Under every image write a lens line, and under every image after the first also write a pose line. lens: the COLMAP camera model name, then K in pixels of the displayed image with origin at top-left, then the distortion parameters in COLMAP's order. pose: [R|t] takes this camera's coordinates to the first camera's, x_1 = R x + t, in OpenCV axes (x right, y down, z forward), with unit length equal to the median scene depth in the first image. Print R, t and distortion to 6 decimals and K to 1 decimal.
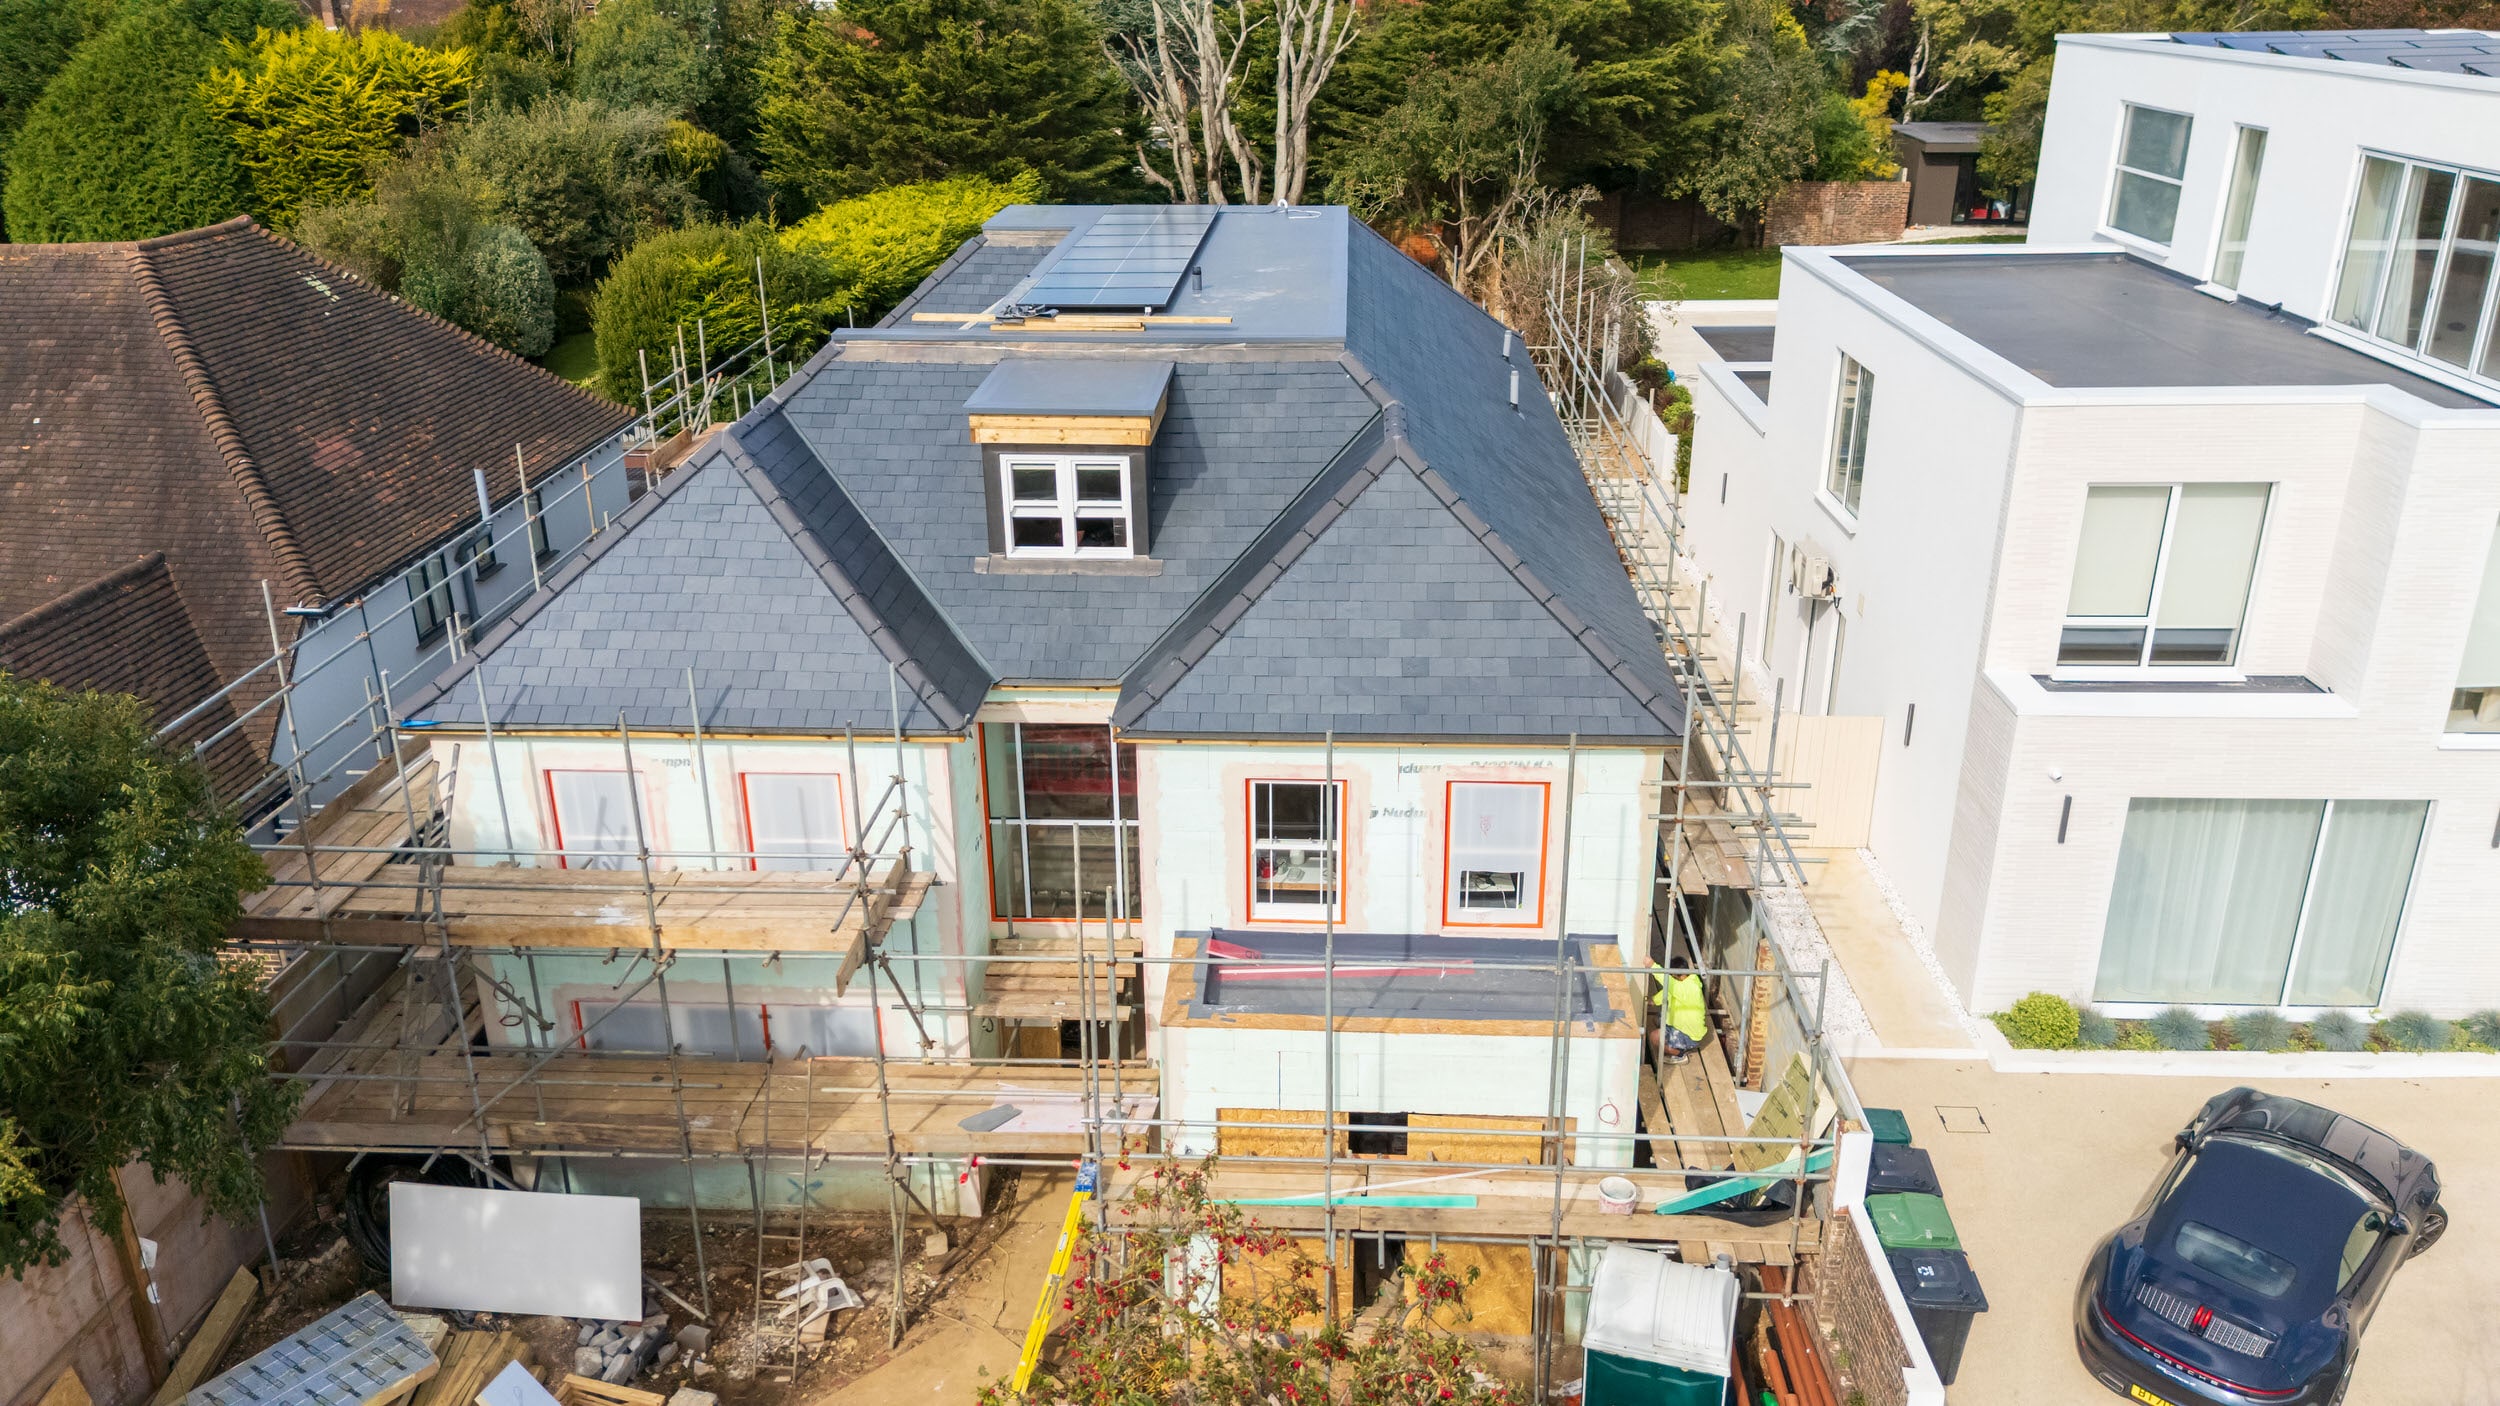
lens RADIAL K [[1823.6, 0, 1251.6], [0, 1823.6, 704.5], [0, 0, 1]] dist [0.095185, -0.098346]
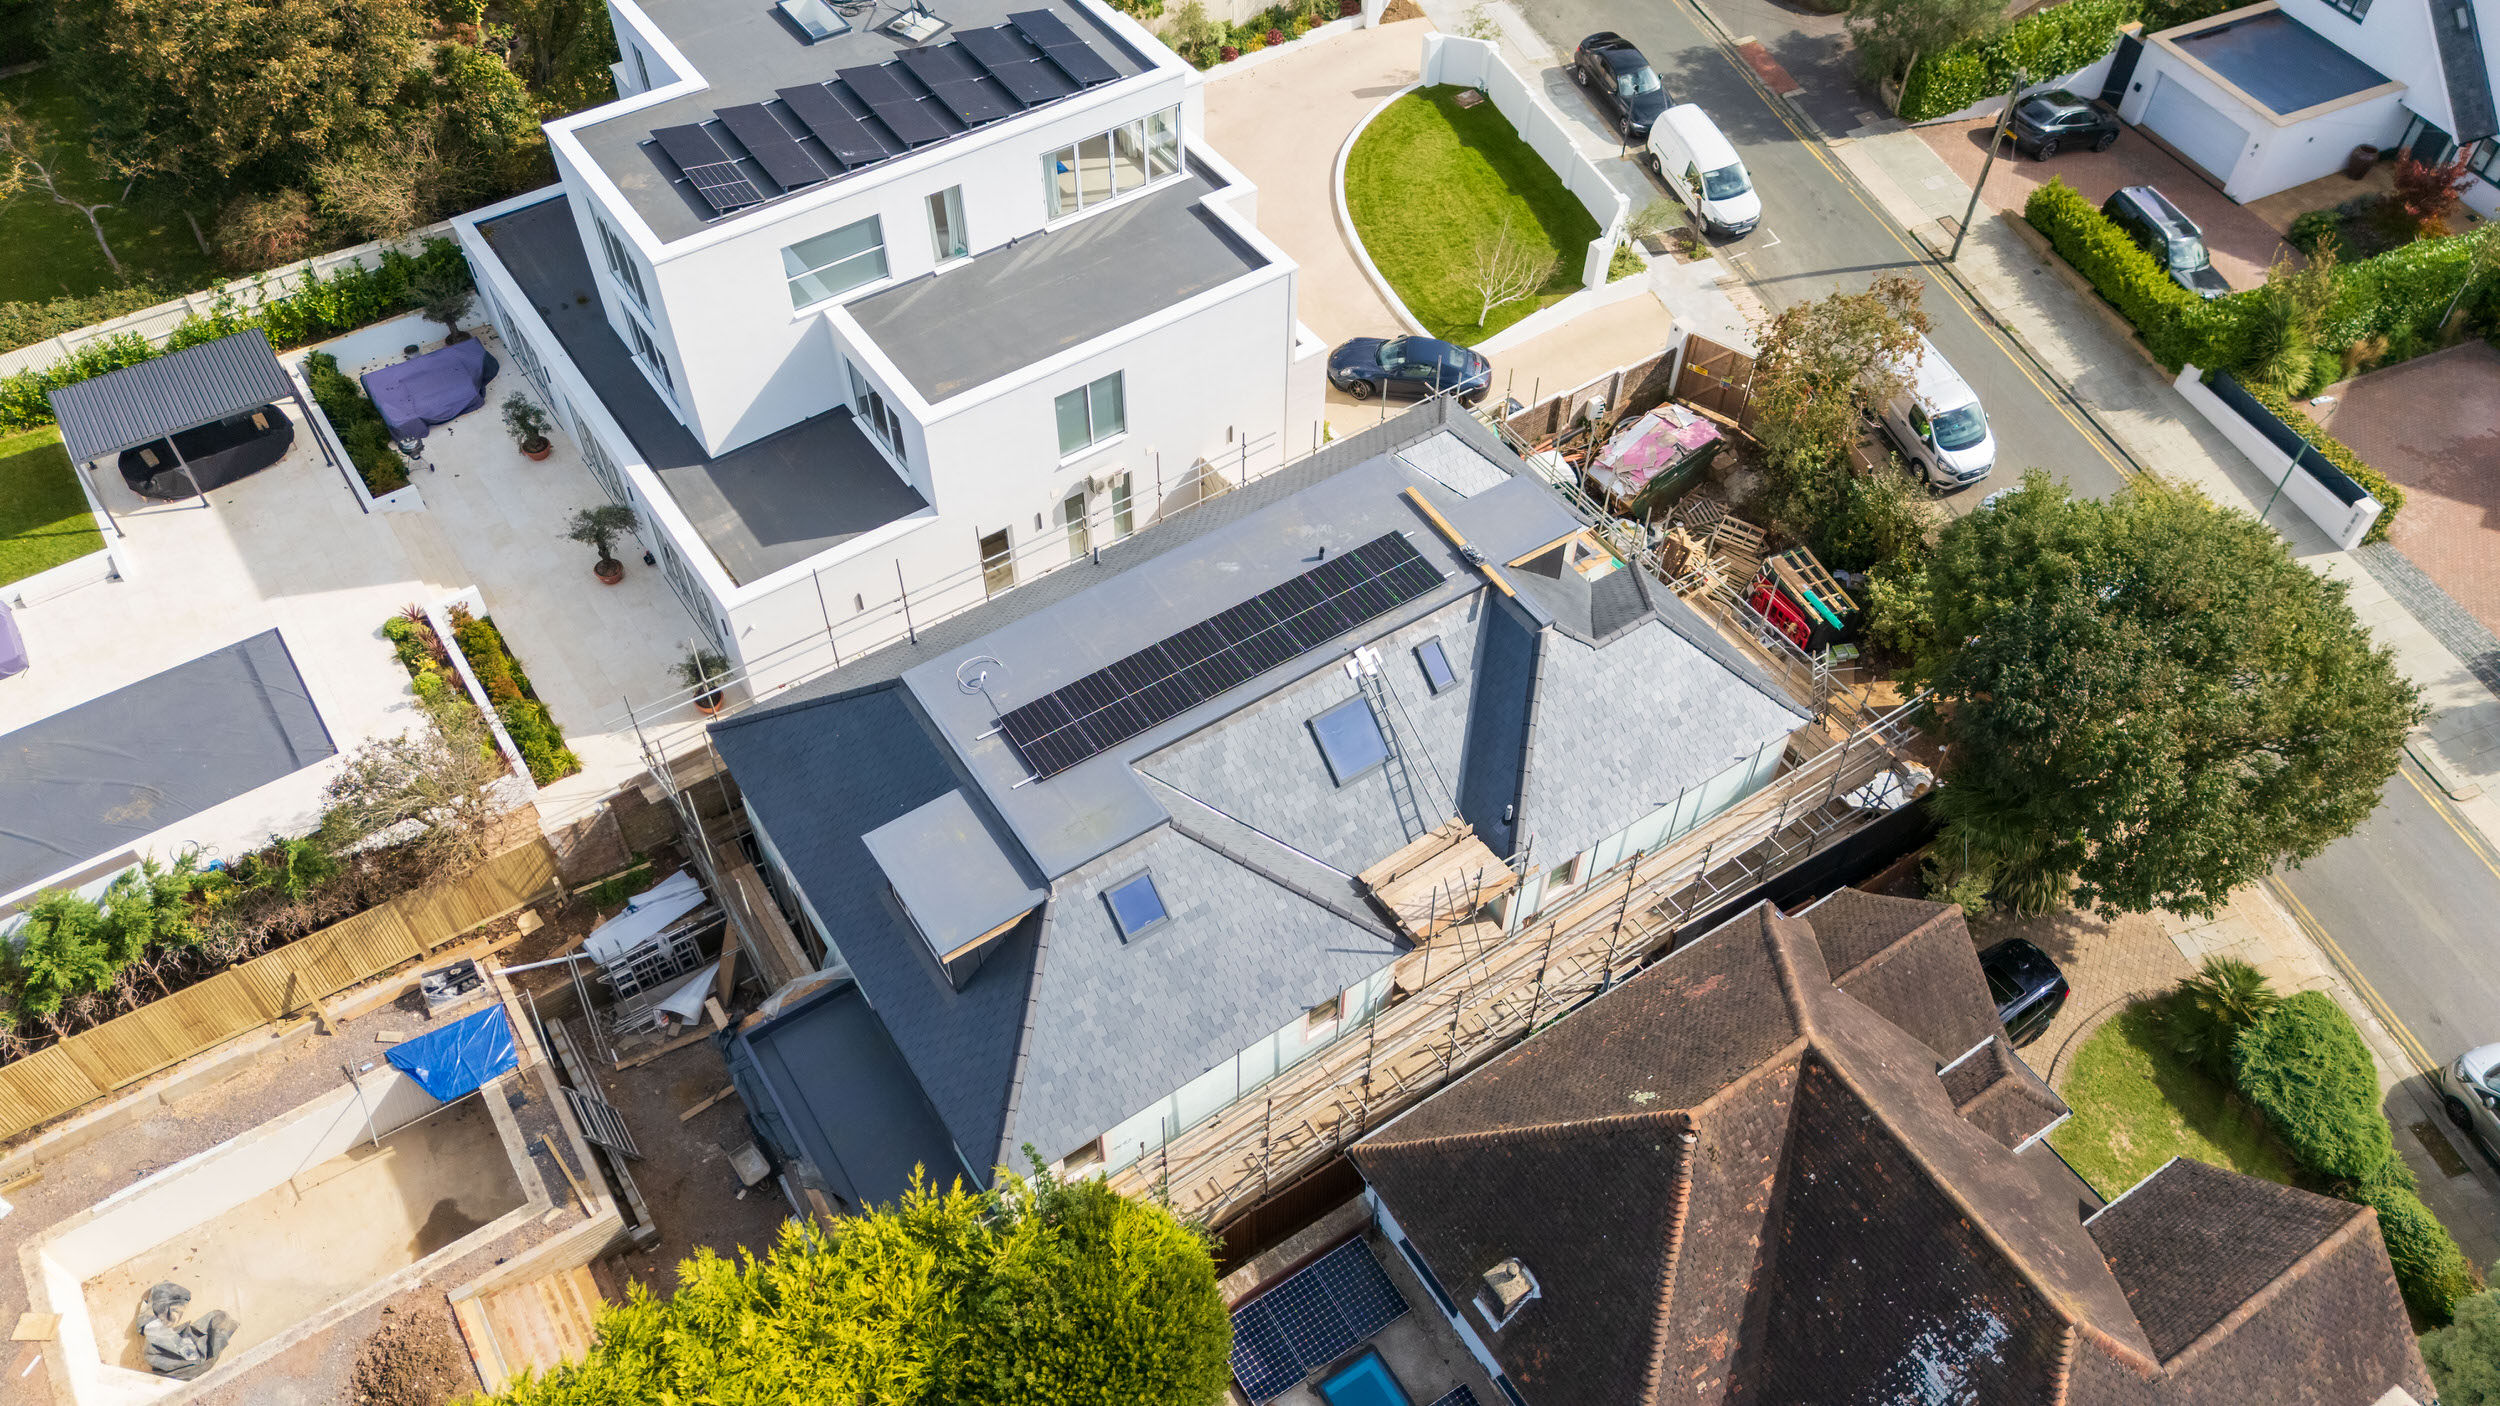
lens RADIAL K [[1823.6, 0, 1251.6], [0, 1823.6, 704.5], [0, 0, 1]] dist [0.095185, -0.098346]
pose [[-0.598955, -0.606234, 0.523195, -0.918157], [0.296313, 0.439194, 0.848120, -1.562478], [-0.743943, 0.663015, -0.083423, 1.281521]]
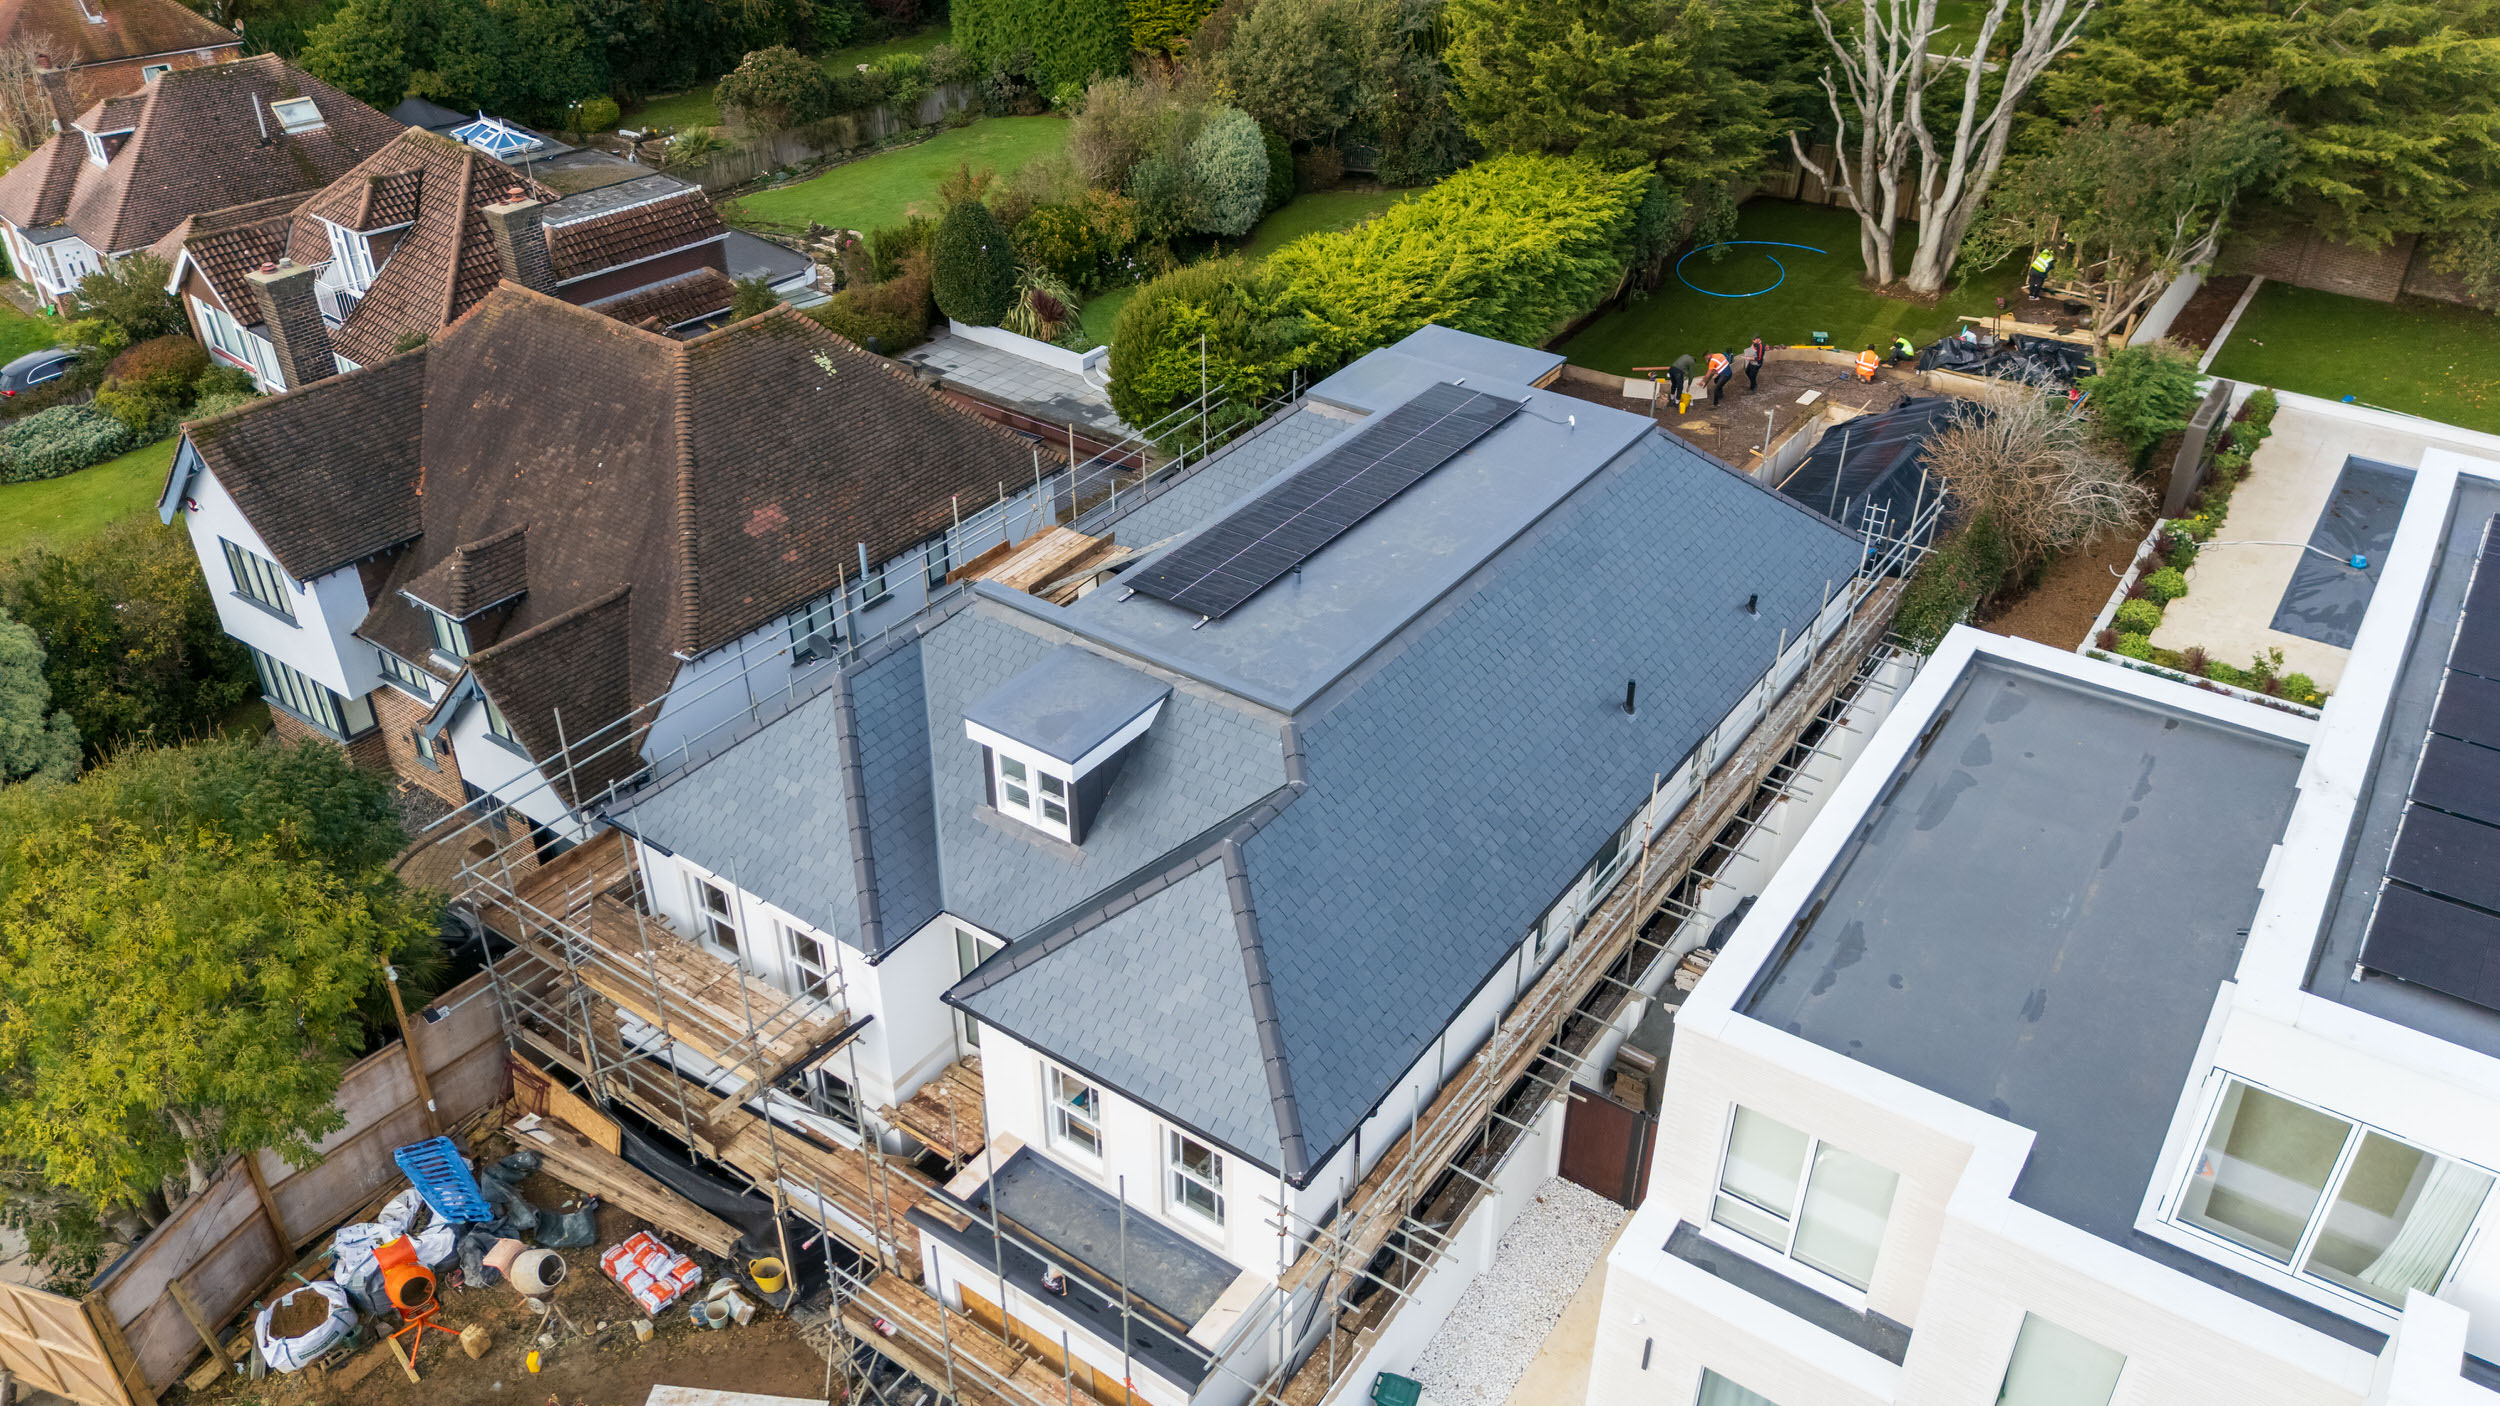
lens RADIAL K [[1831.6, 0, 1250.5], [0, 1831.6, 710.1], [0, 0, 1]] dist [0.089855, -0.105748]
pose [[0.845582, 0.302389, -0.439946, 0.496724], [-0.212598, 0.946681, 0.242068, -0.433768], [0.489687, -0.111157, 0.864783, -0.046642]]
